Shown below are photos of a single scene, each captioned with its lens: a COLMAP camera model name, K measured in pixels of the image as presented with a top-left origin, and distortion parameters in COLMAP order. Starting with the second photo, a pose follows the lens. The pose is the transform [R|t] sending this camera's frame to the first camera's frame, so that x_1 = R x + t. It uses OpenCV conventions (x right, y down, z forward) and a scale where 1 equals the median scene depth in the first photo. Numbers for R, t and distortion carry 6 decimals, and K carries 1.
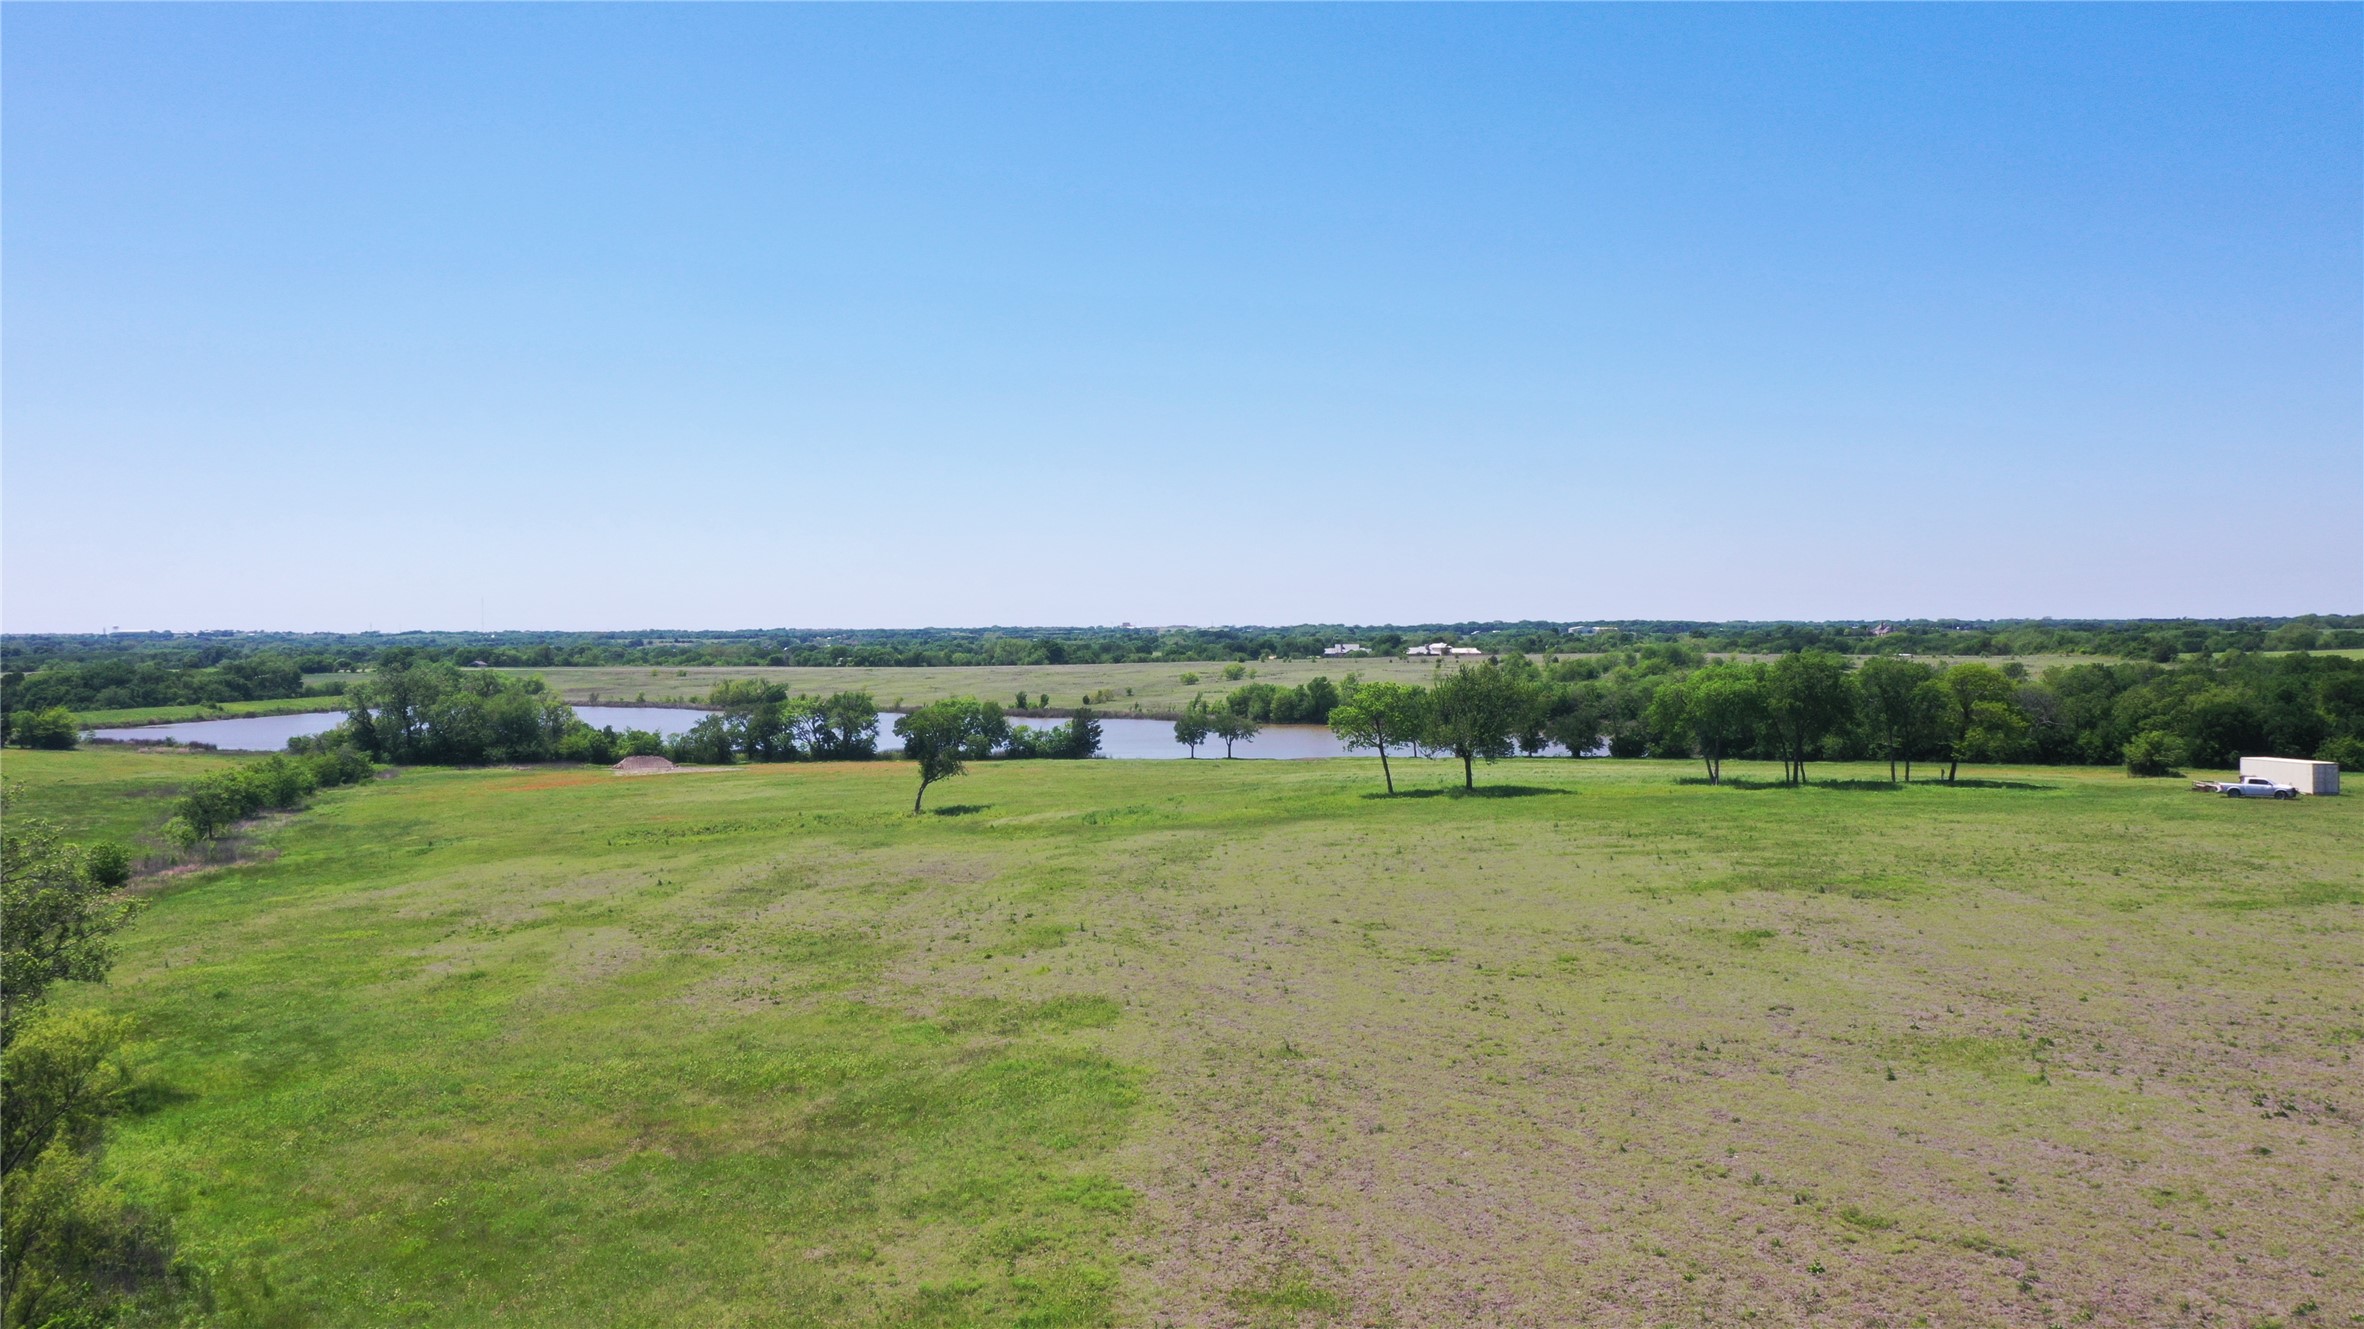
lens RADIAL K [[1878.4, 0, 1187.5], [0, 1878.4, 666.1], [0, 0, 1]] dist [0.017249, -0.007124]
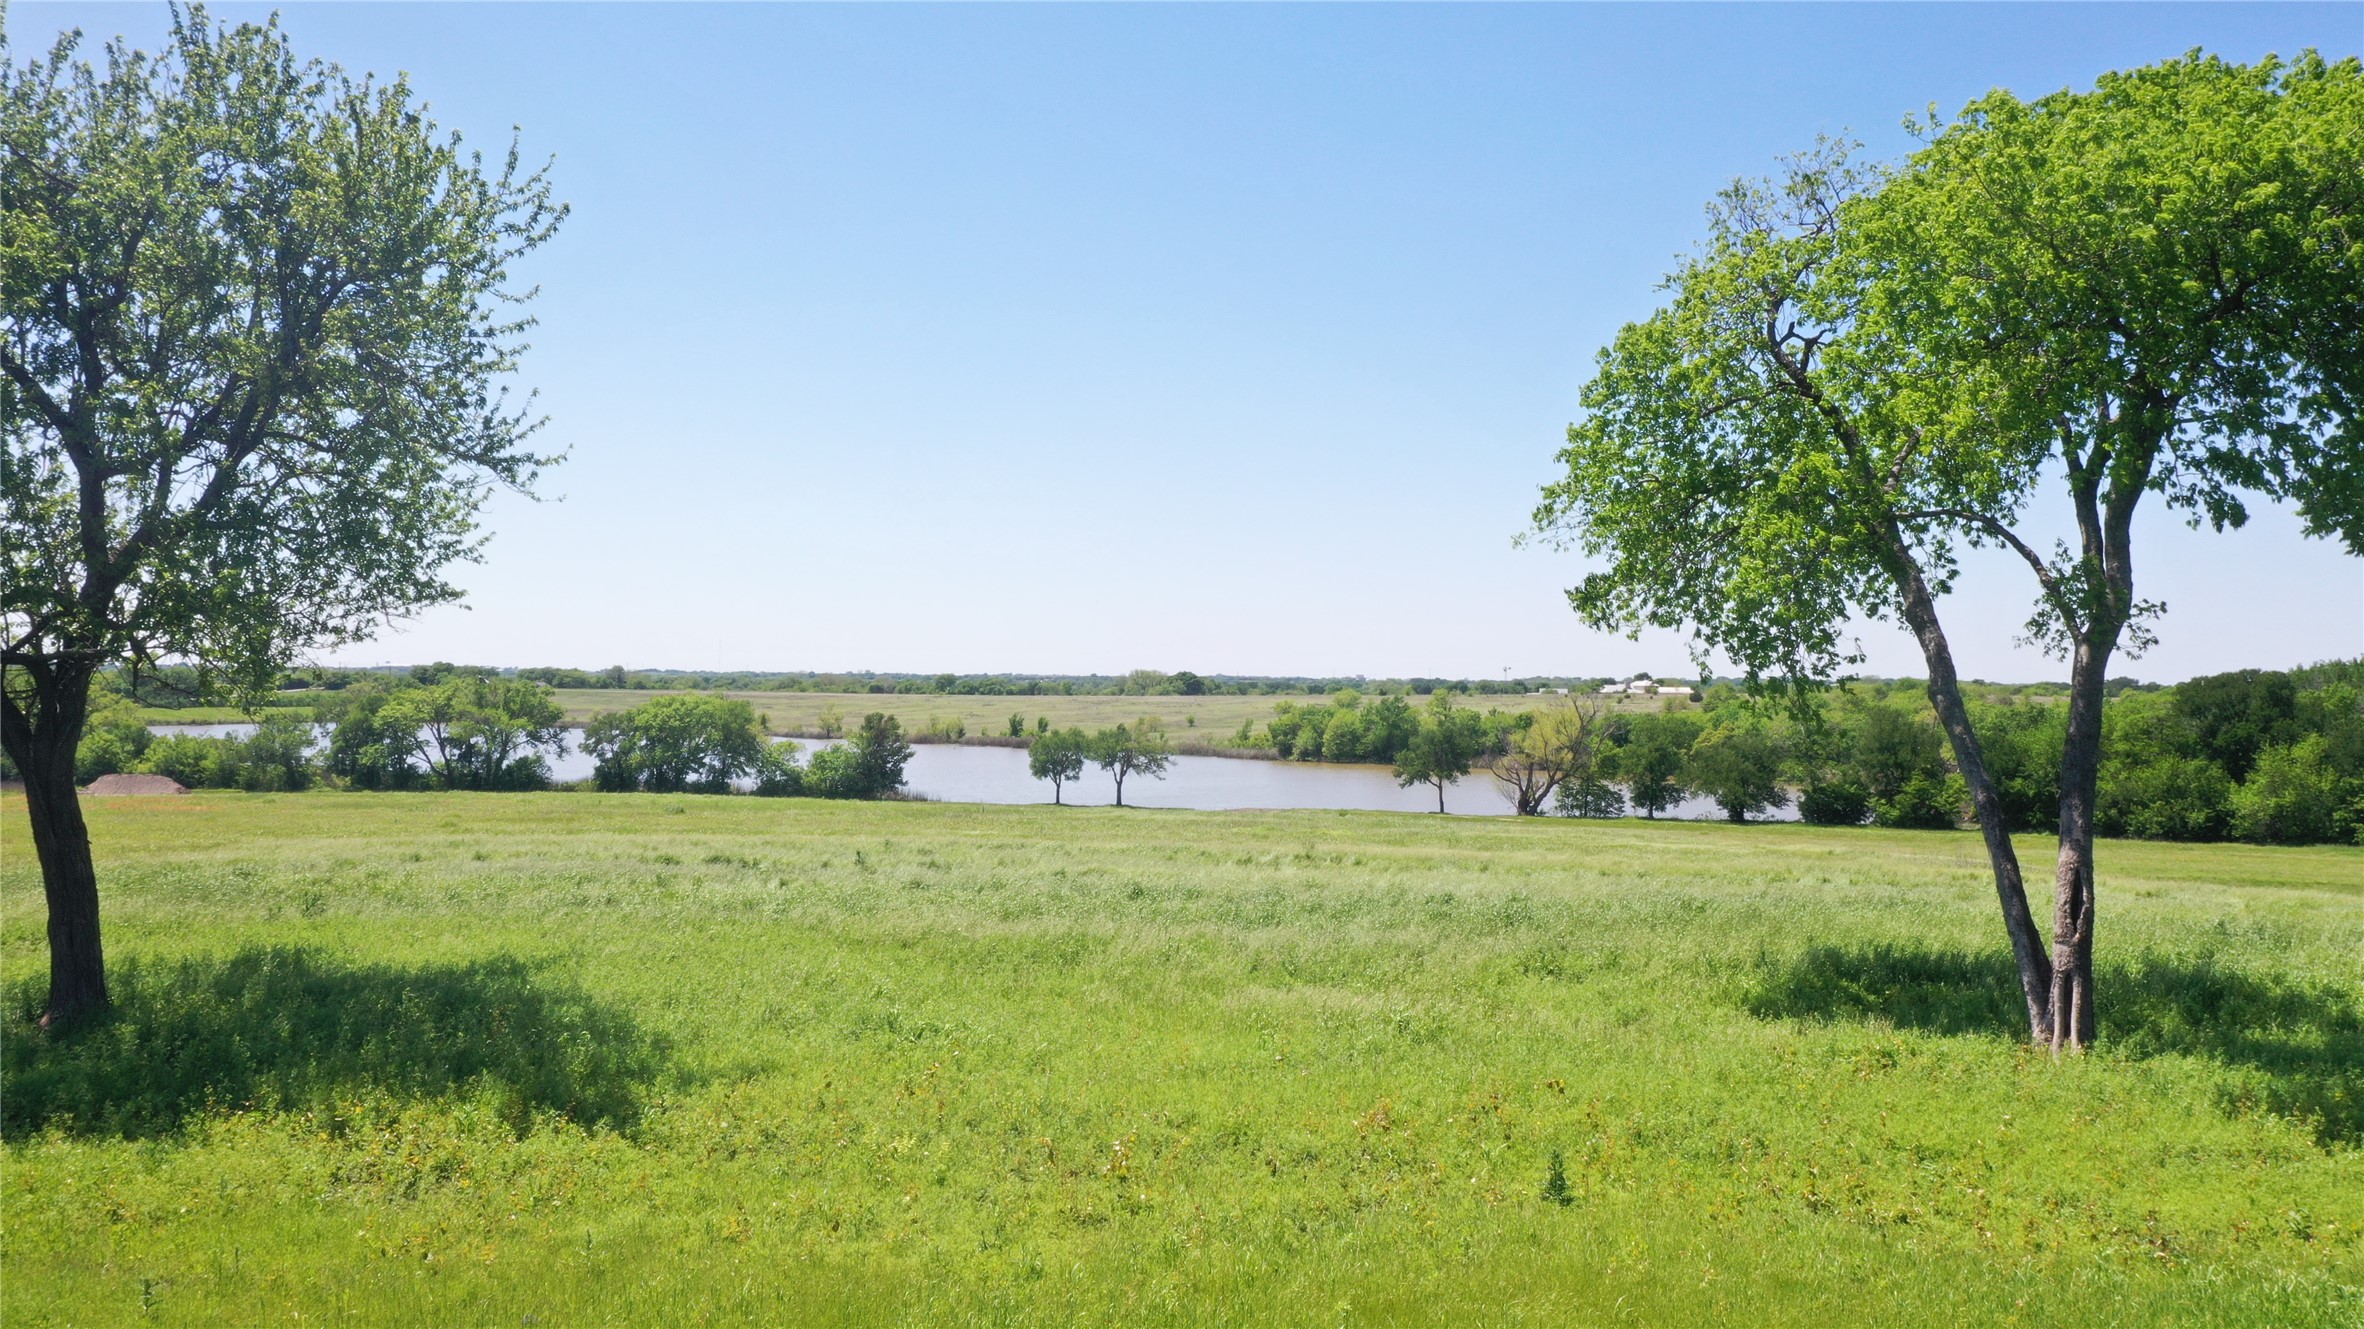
lens RADIAL K [[1878.4, 0, 1191.1], [0, 1878.4, 662.2], [0, 0, 1]] dist [0.017249, -0.007124]
pose [[0.991412, 0.017258, -0.129634, 0.075457], [-0.021309, 0.999325, -0.029927, 0.013903], [0.129030, 0.032432, 0.991110, 0.274532]]
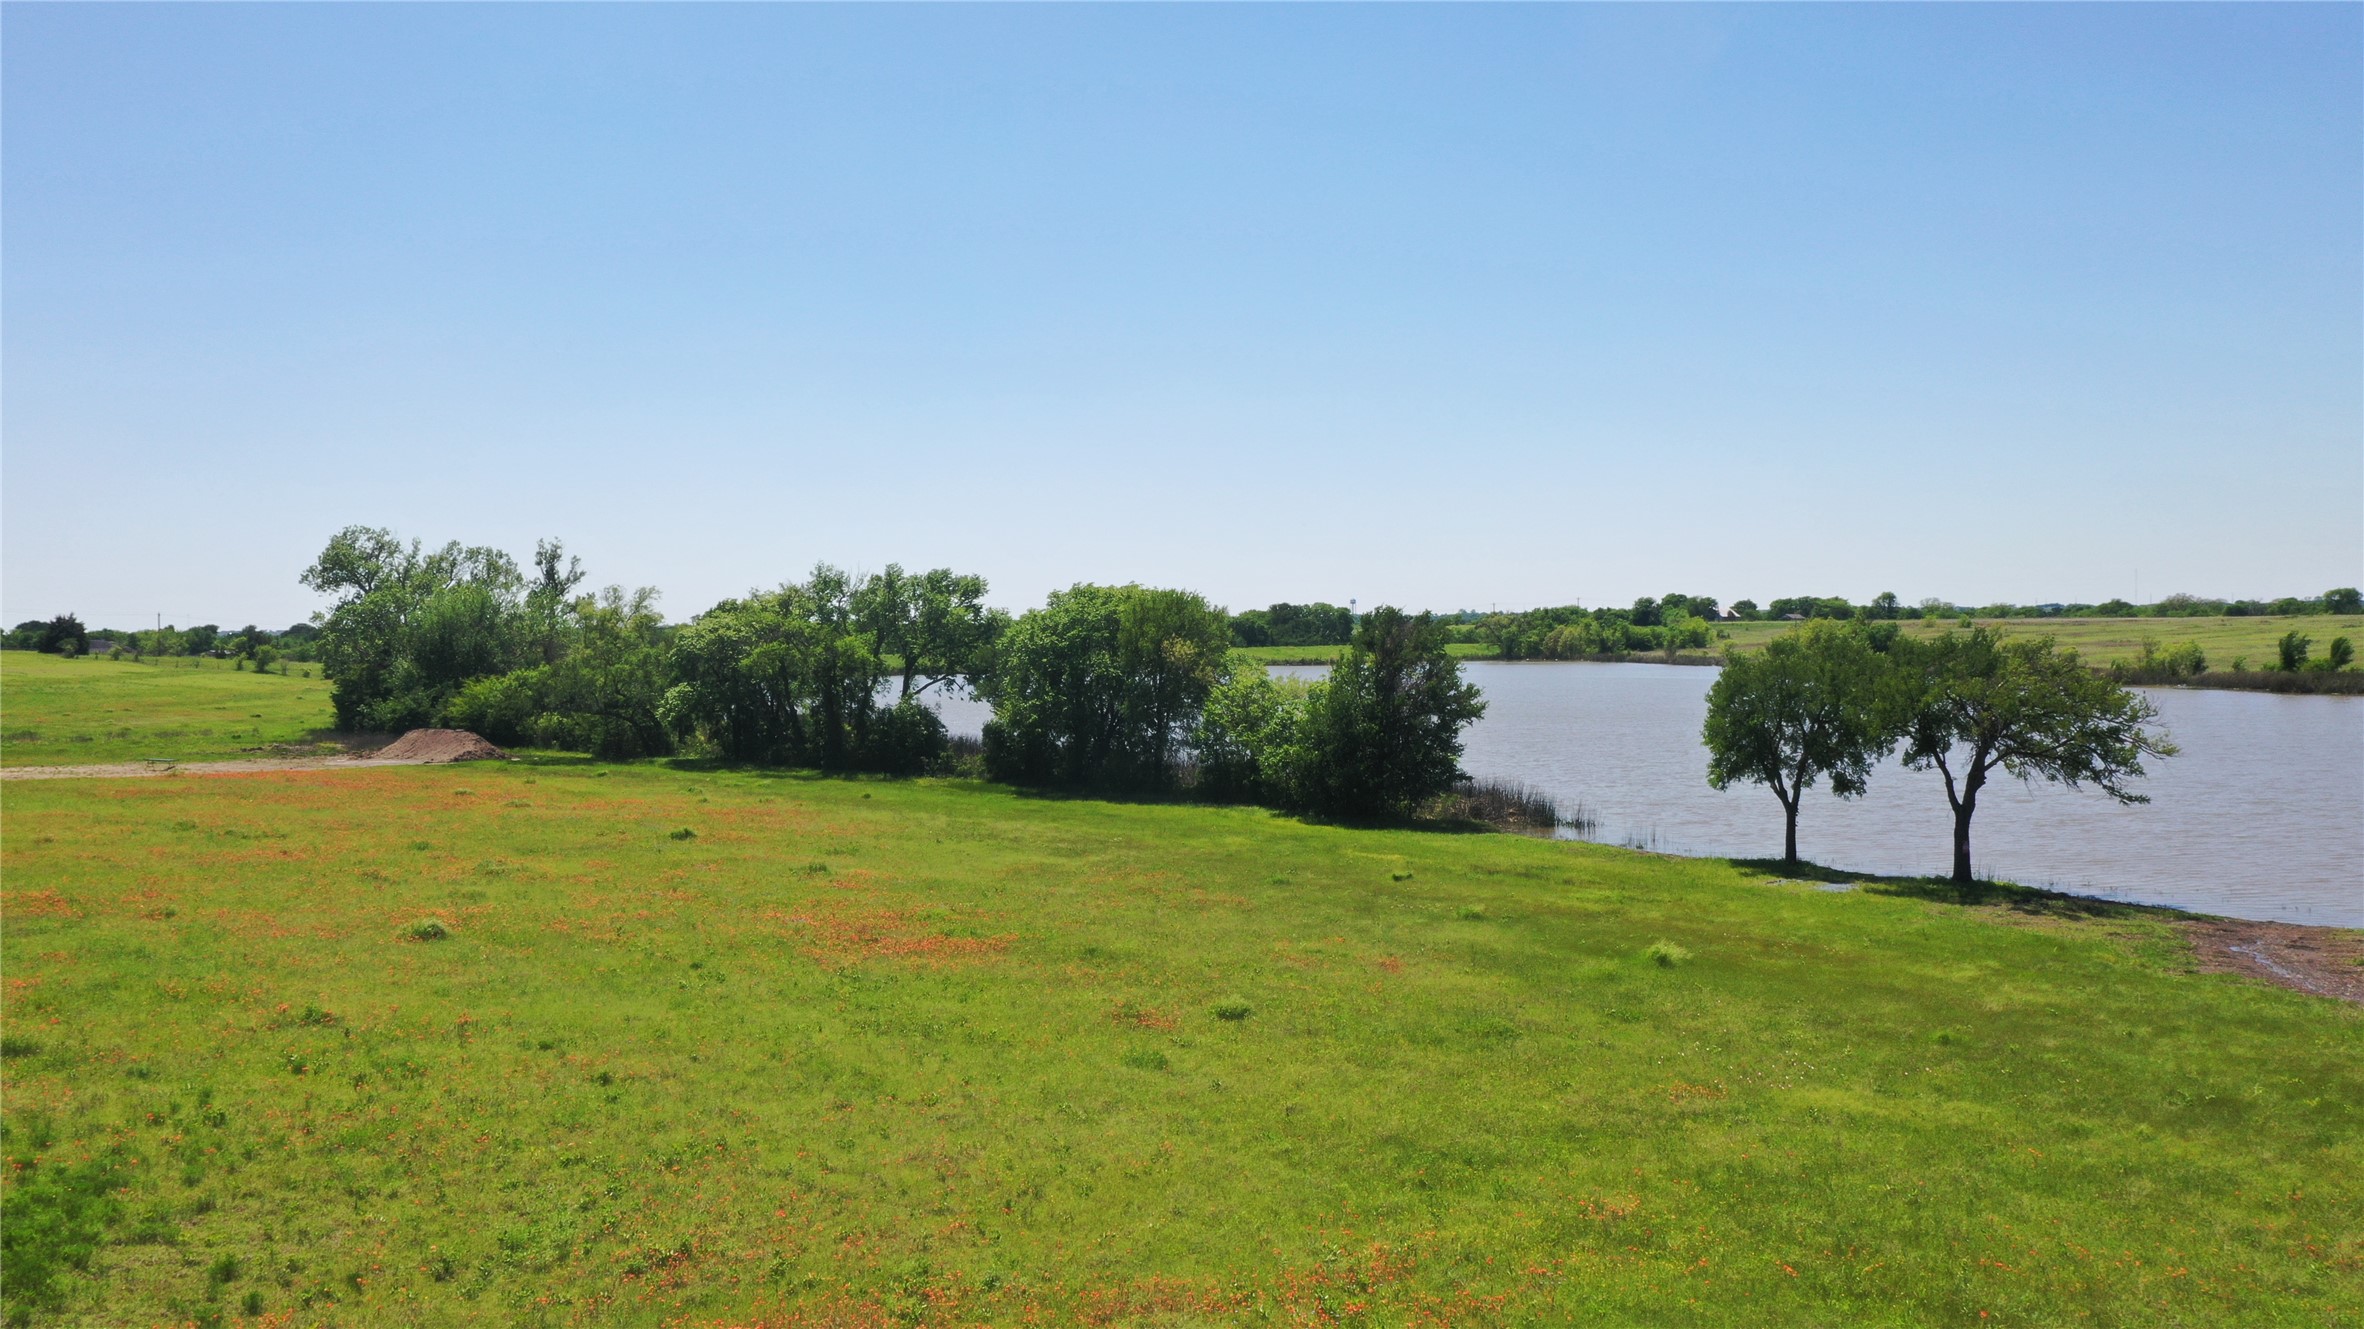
lens RADIAL K [[1878.4, 0, 1185.4], [0, 1878.4, 665.0], [0, 0, 1]] dist [0.017249, -0.007124]
pose [[0.658357, 0.014000, -0.752576, 0.068989], [-0.006413, 0.999895, 0.012990, 0.017011], [0.752679, -0.003726, 0.658377, 0.528171]]
